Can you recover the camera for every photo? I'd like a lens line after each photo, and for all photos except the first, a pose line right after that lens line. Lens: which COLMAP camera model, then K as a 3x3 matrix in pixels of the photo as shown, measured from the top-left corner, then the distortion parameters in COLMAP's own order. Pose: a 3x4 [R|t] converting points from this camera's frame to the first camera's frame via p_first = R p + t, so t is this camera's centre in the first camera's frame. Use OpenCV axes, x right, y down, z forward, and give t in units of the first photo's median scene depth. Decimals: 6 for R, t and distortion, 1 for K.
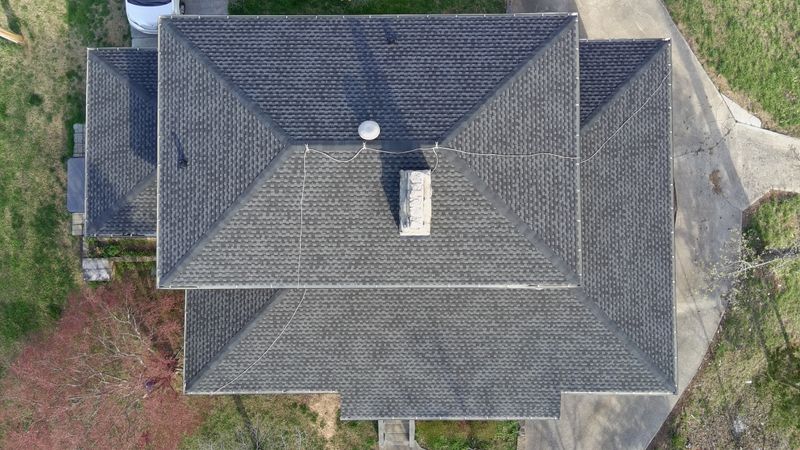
lens RADIAL K [[670.9, 0, 400.0], [0, 670.9, 225.0], [0, 0, 1]] dist [0.097750, -0.166146]
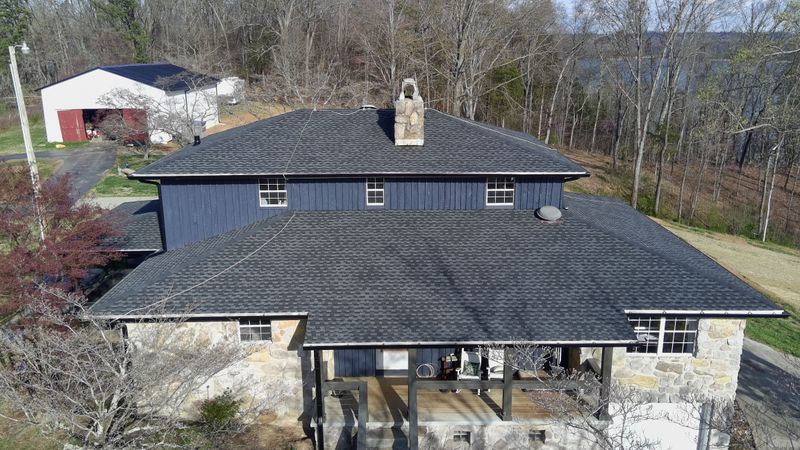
lens RADIAL K [[670.9, 0, 400.0], [0, 670.9, 225.0], [0, 0, 1]] dist [0.097750, -0.166146]
pose [[0.999865, 0.007437, 0.014658, -0.005308], [0.011844, 0.292373, -0.956231, 0.908540], [-0.011397, 0.956275, 0.292245, 0.728447]]
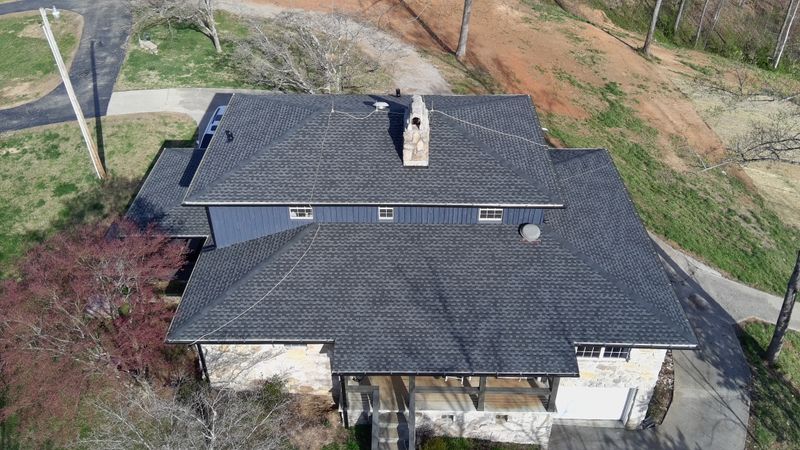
lens RADIAL K [[670.9, 0, 400.0], [0, 670.9, 225.0], [0, 0, 1]] dist [0.097750, -0.166146]
pose [[0.999801, 0.019835, -0.002107, -0.000744], [-0.014051, 0.625407, -0.780172, 0.888297], [-0.014157, 0.780046, 0.625562, 0.307425]]
